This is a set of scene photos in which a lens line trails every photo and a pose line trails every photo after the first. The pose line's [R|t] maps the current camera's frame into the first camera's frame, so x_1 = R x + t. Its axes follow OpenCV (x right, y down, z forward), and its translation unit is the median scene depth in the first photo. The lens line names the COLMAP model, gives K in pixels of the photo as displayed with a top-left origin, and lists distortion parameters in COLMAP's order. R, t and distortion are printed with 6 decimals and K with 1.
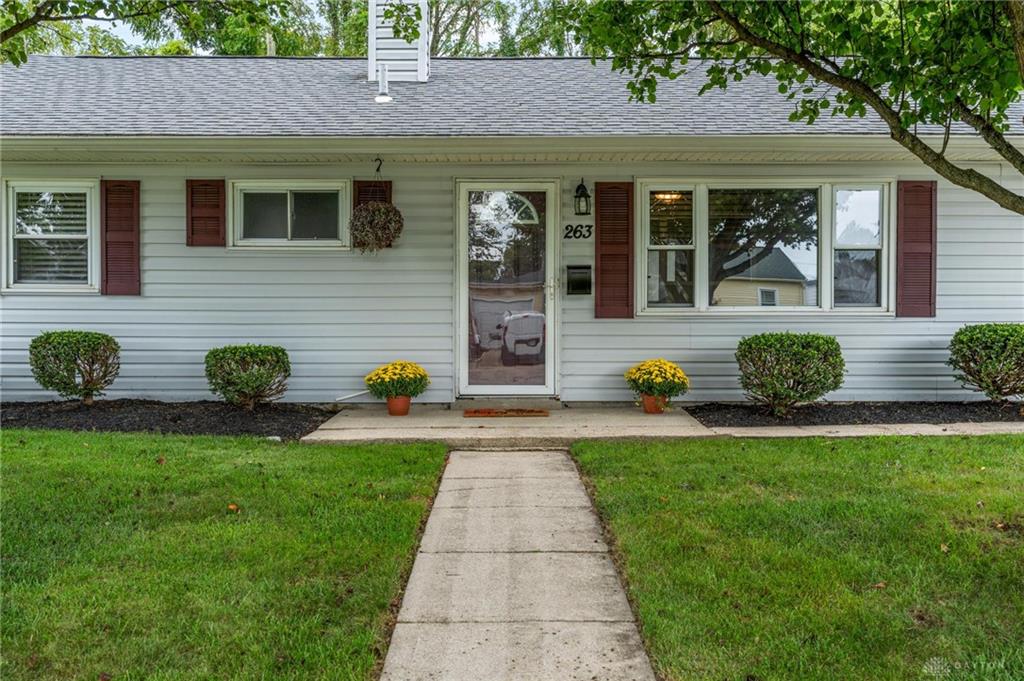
lens RADIAL K [[971.9, 0, 512.0], [0, 971.9, 340.5], [0, 0, 1]] dist [0.002339, 0.002293]
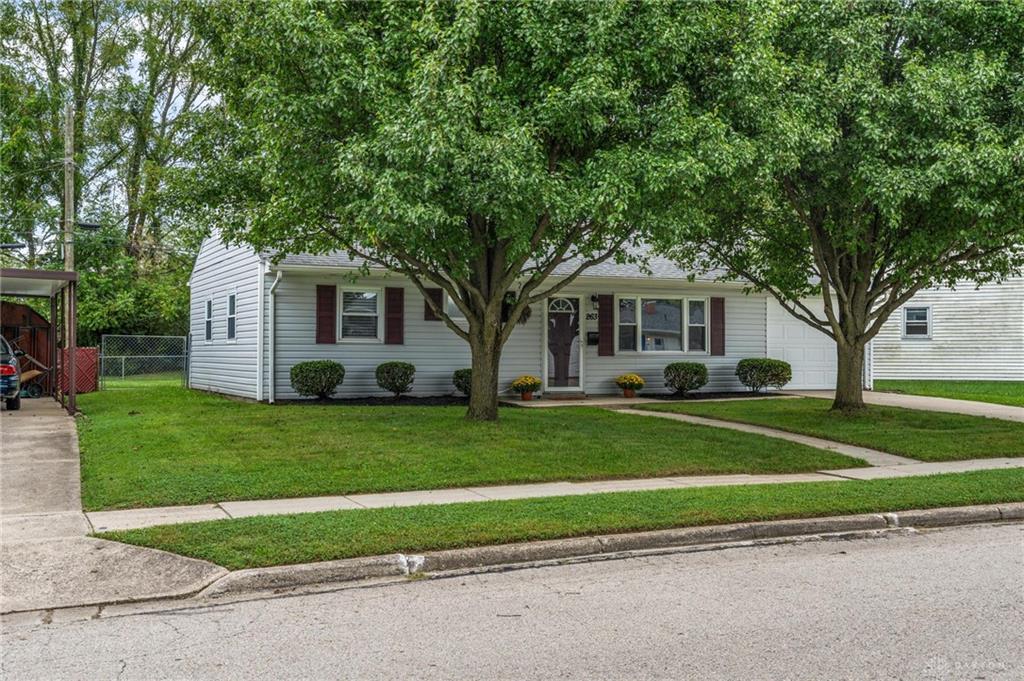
lens RADIAL K [[971.9, 0, 512.0], [0, 971.9, 340.5], [0, 0, 1]] dist [0.002339, 0.002293]
pose [[0.912351, 0.006699, 0.409354, -0.998765], [0.009778, 0.999224, -0.038146, 0.024165], [-0.409292, 0.038805, 0.911578, -0.932448]]
